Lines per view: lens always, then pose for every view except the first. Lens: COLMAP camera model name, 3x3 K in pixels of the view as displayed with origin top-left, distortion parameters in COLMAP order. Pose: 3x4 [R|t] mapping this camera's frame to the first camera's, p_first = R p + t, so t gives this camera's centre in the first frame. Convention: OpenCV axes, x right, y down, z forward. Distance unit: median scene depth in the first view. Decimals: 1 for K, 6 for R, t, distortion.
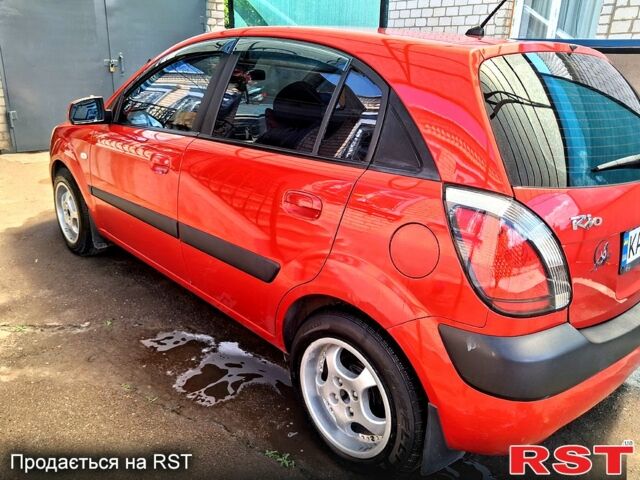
lens RADIAL K [[514.7, 0, 311.1], [0, 514.7, 239.5], [0, 0, 1]] dist [0.015749, -0.003592]
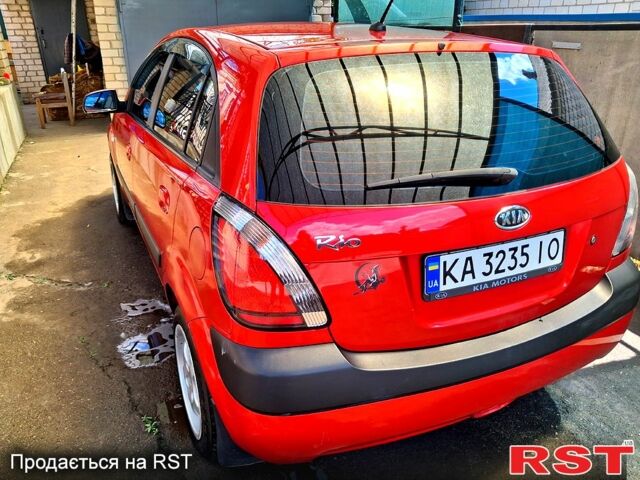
lens RADIAL K [[514.7, 0, 311.1], [0, 514.7, 239.5], [0, 0, 1]] dist [0.015749, -0.003592]
pose [[0.946663, 0.094602, -0.308026, 0.416472], [-0.080325, 0.995037, 0.058734, -0.049045], [0.312054, -0.030859, 0.949563, 0.041761]]
